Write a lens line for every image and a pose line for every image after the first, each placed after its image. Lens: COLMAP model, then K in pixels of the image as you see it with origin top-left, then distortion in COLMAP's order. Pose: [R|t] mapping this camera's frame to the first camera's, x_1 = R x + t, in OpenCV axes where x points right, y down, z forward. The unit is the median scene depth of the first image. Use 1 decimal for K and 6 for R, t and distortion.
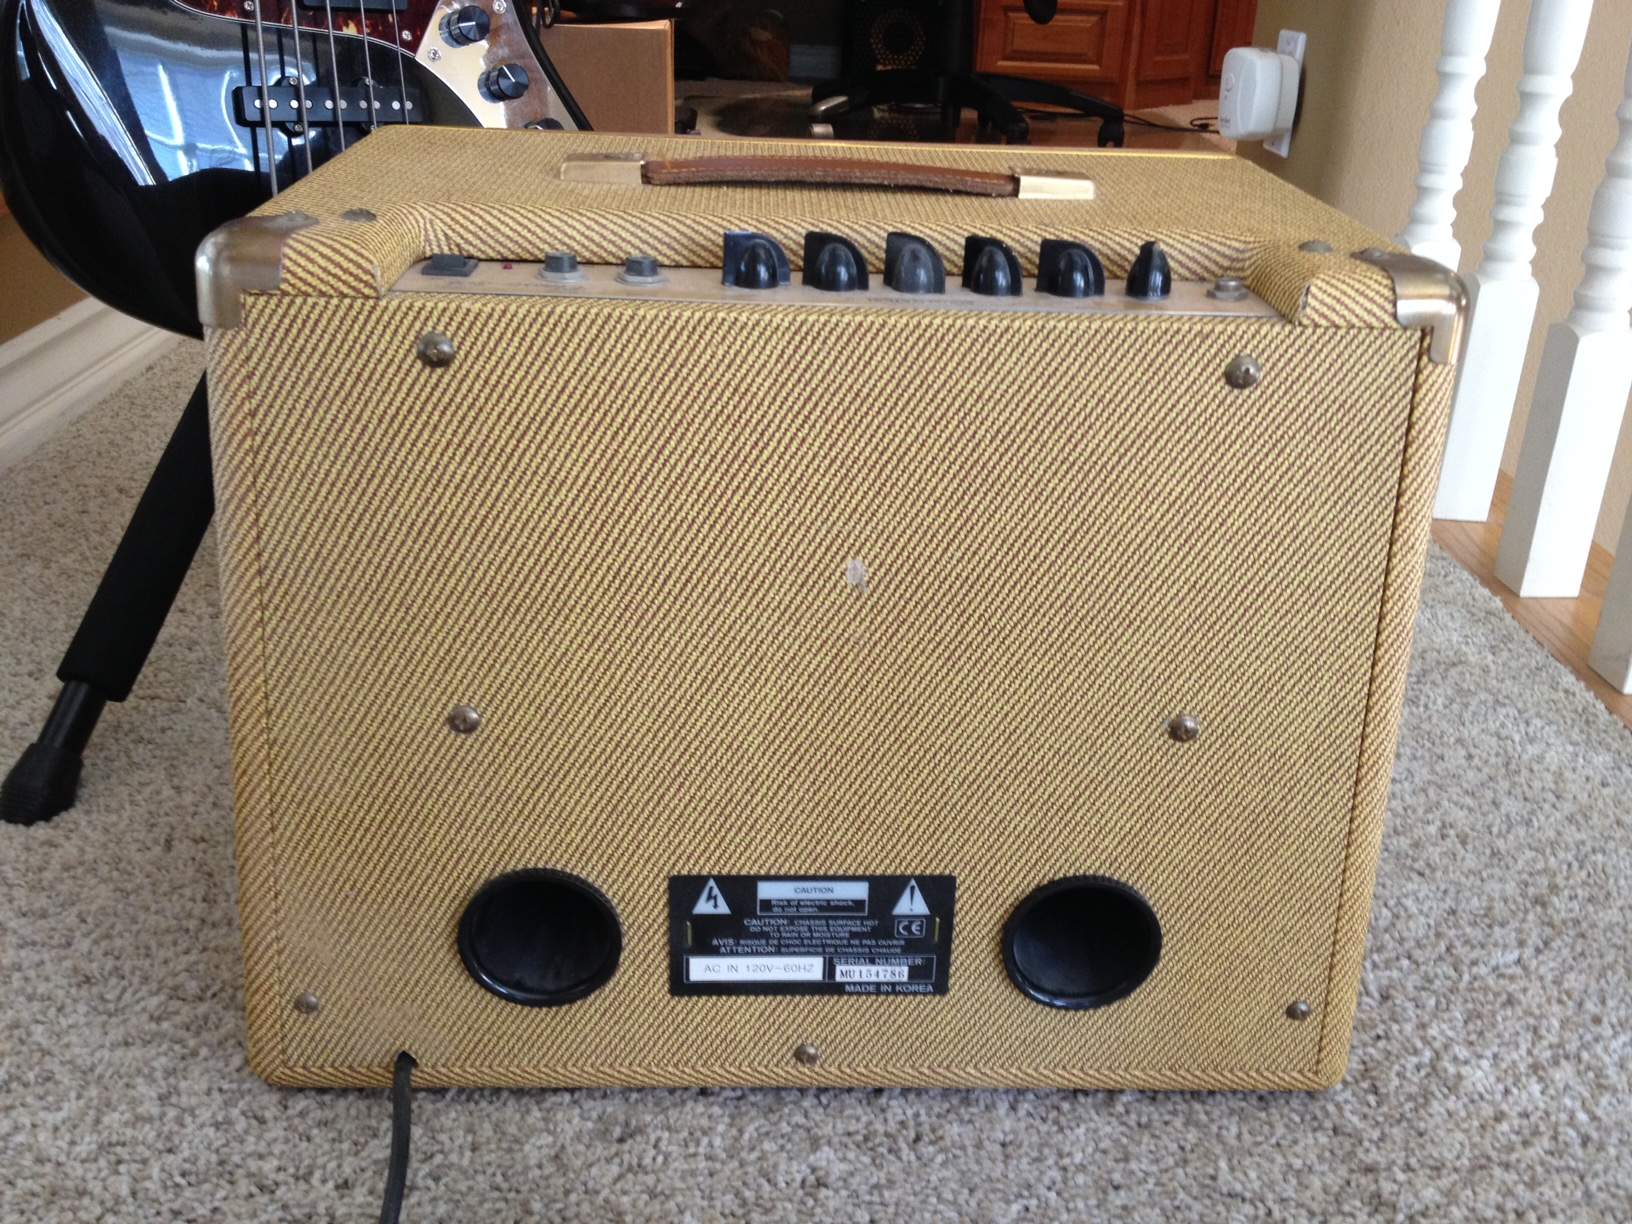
lens RADIAL K [[1599.8, 0, 816.0], [0, 1599.8, 612.0], [0, 0, 1]] dist [0.062335, -0.125045]
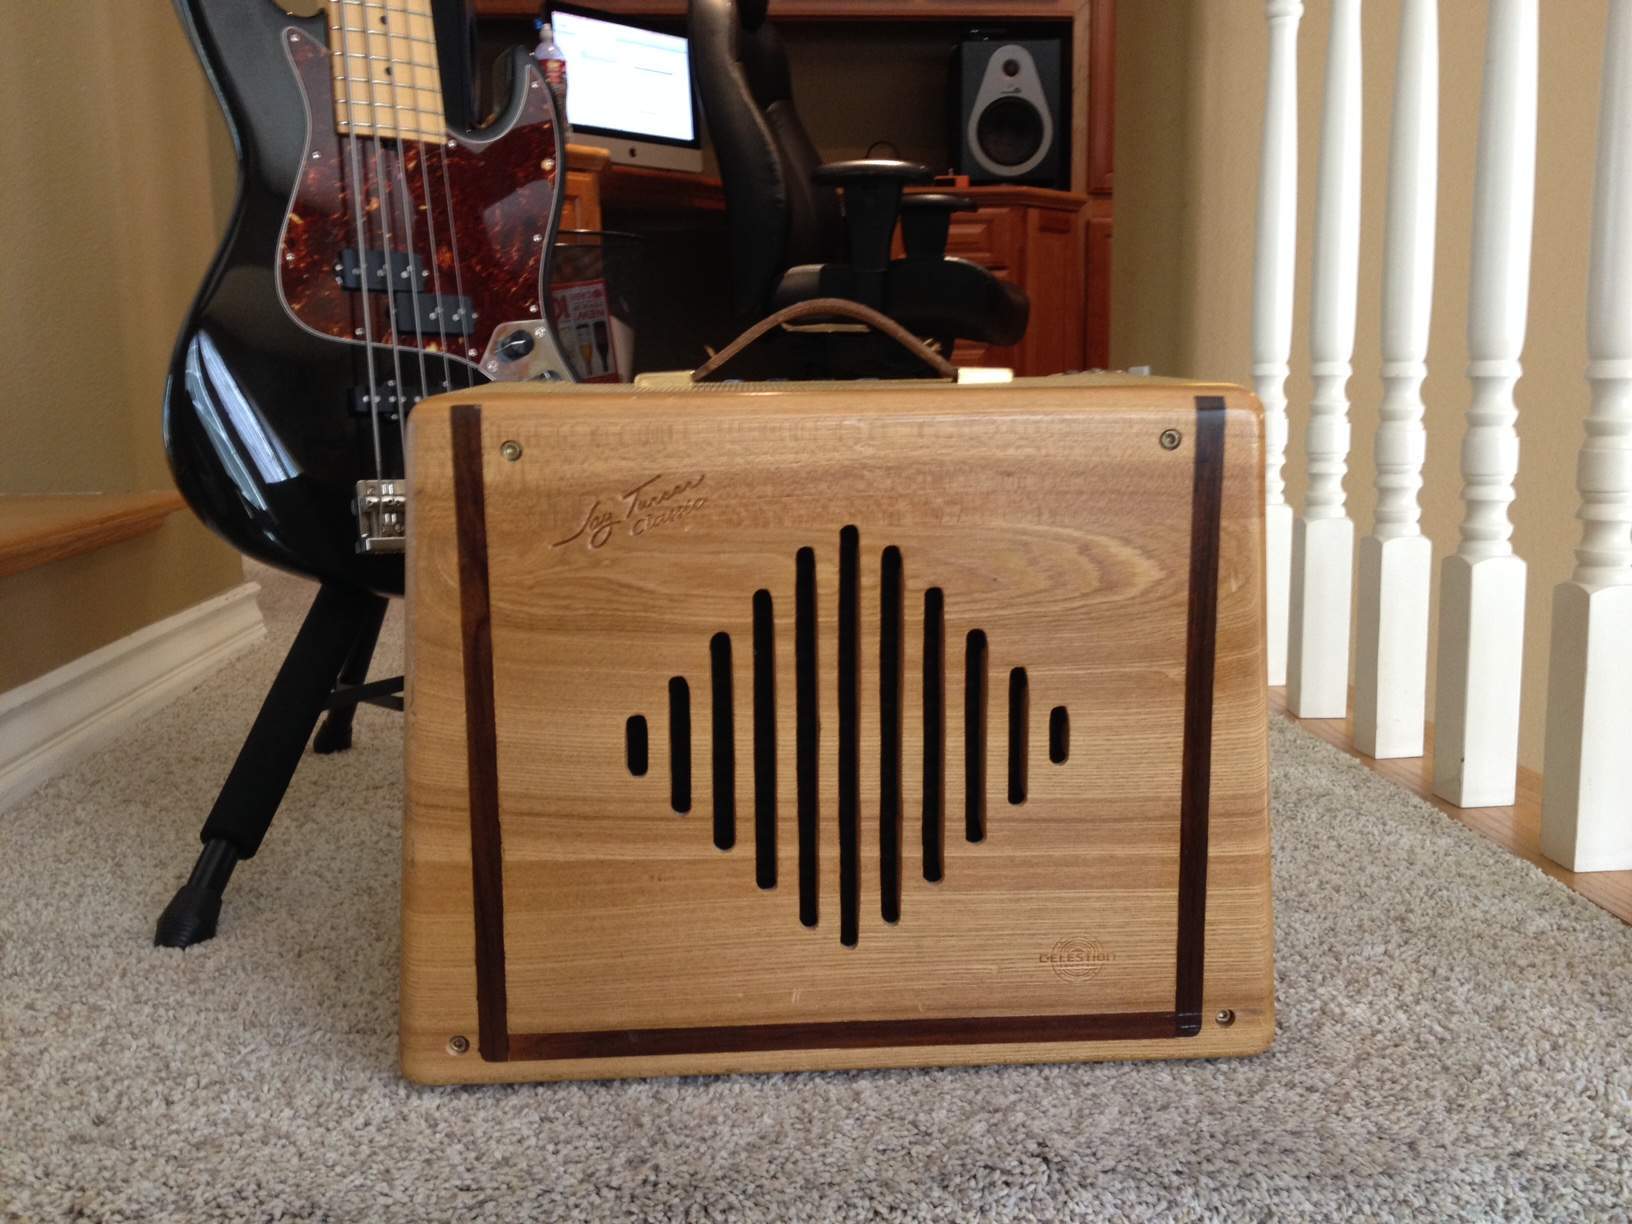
lens RADIAL K [[1599.8, 0, 816.0], [0, 1599.8, 612.0], [0, 0, 1]] dist [0.062335, -0.125045]
pose [[0.996834, -0.060487, 0.051610, -0.060391], [0.071938, 0.962562, -0.261340, 0.255242], [-0.033870, 0.264225, 0.963866, -0.277524]]
